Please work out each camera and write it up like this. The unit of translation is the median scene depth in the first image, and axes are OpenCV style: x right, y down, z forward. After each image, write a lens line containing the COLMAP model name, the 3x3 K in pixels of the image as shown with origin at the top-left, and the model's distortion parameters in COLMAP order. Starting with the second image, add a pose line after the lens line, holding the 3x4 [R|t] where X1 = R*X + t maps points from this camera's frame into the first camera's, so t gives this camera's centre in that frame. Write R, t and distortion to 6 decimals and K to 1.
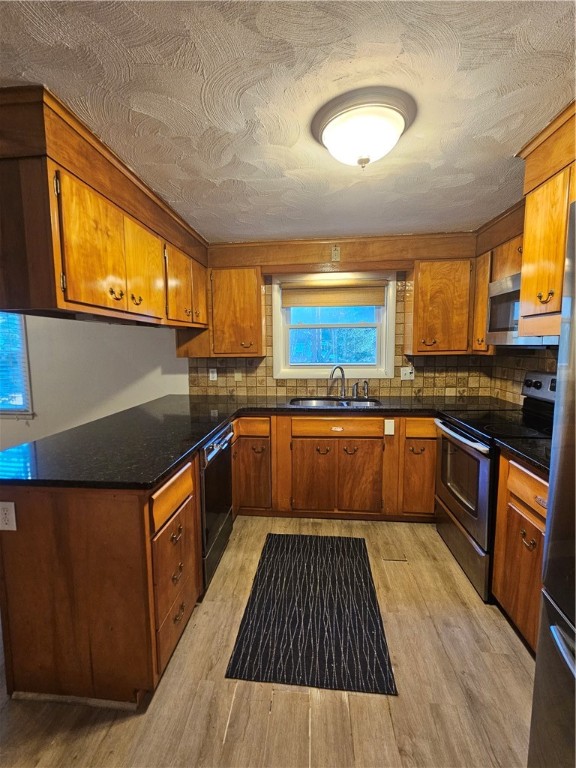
lens RADIAL K [[348.3, 0, 280.9], [0, 348.3, 385.2], [0, 0, 1]] dist [-0.000491, 0.003390]
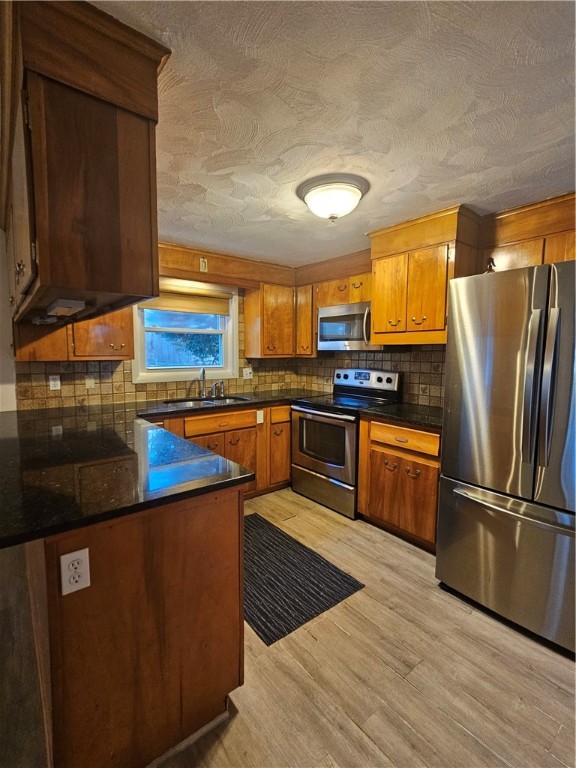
lens RADIAL K [[348.3, 0, 265.6], [0, 348.3, 385.1], [0, 0, 1]] dist [-0.000491, 0.003390]
pose [[0.732329, -0.052294, 0.678940, -0.524731], [0.065977, 0.997805, 0.005688, 0.004454], [-0.677747, 0.040629, 0.734172, 0.097219]]
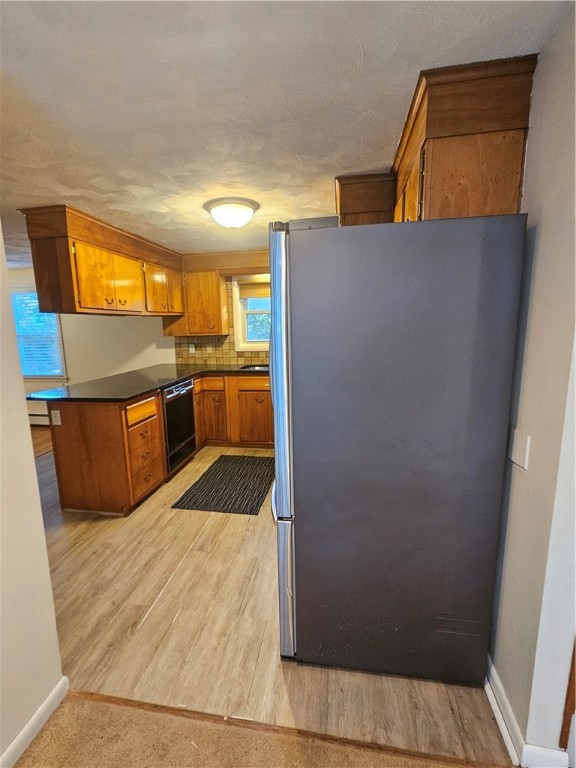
lens RADIAL K [[348.3, 0, 281.8], [0, 348.3, 384.4], [0, 0, 1]] dist [-0.000491, 0.003390]
pose [[0.997842, 0.000594, -0.065664, 0.335206], [0.003281, 0.998259, 0.058892, 0.040671], [0.065585, -0.058980, 0.996102, -0.471663]]
